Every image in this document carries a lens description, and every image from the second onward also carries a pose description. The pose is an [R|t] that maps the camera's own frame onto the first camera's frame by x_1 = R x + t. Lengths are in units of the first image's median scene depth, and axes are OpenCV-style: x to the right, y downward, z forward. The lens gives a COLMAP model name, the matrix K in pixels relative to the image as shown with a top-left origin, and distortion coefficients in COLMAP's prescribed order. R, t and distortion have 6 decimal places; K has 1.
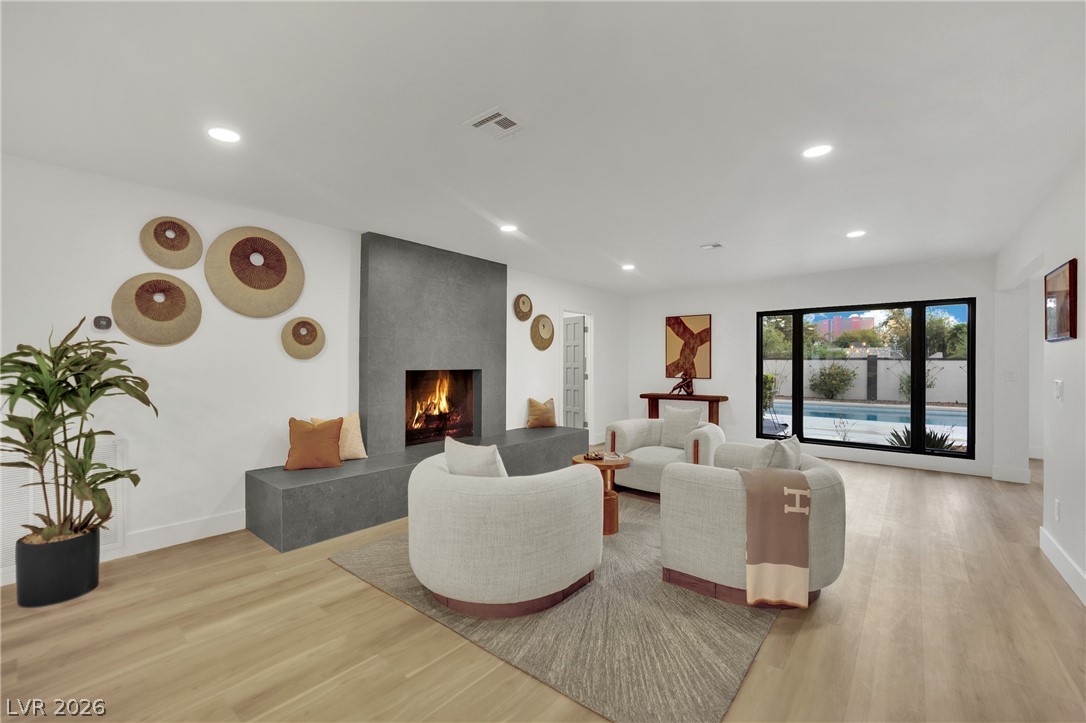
lens RADIAL K [[447.5, 0, 543.0], [0, 447.5, 361.9], [0, 0, 1]] dist [-0.026116, 0.001198]
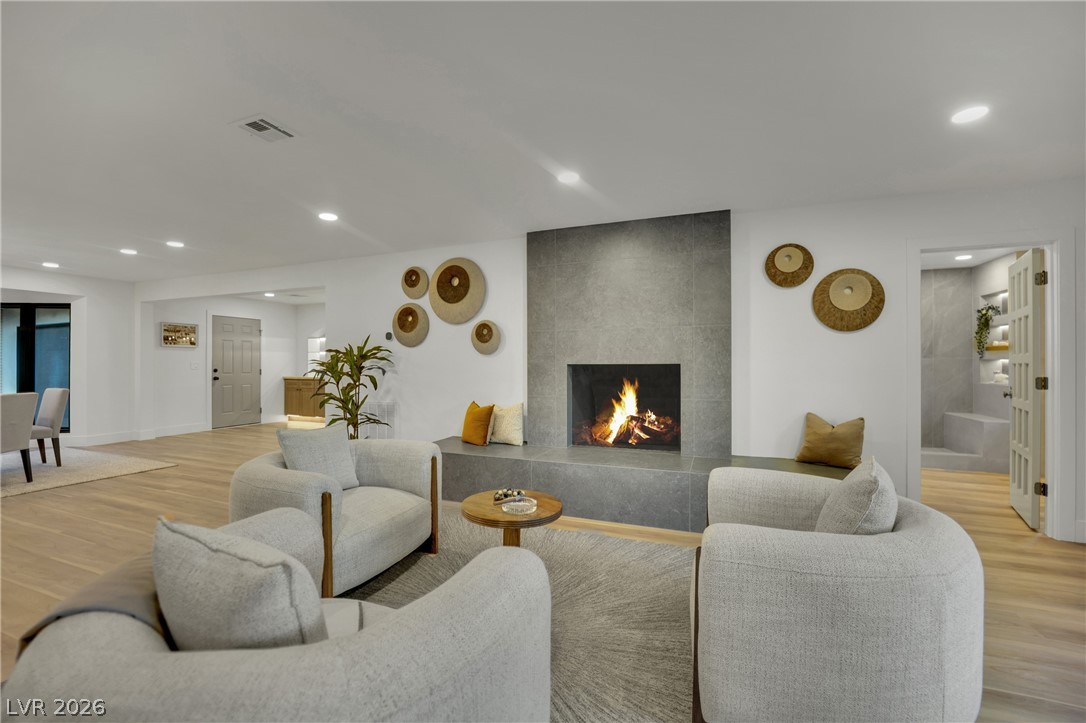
lens RADIAL K [[447.5, 0, 538.8], [0, 447.5, 362.5], [0, 0, 1]] dist [-0.026116, 0.001198]
pose [[0.314910, -0.003299, -0.949116, 0.632702], [0.007056, 0.999974, -0.001134, 0.017198], [0.949095, -0.006340, 0.314925, 0.696287]]
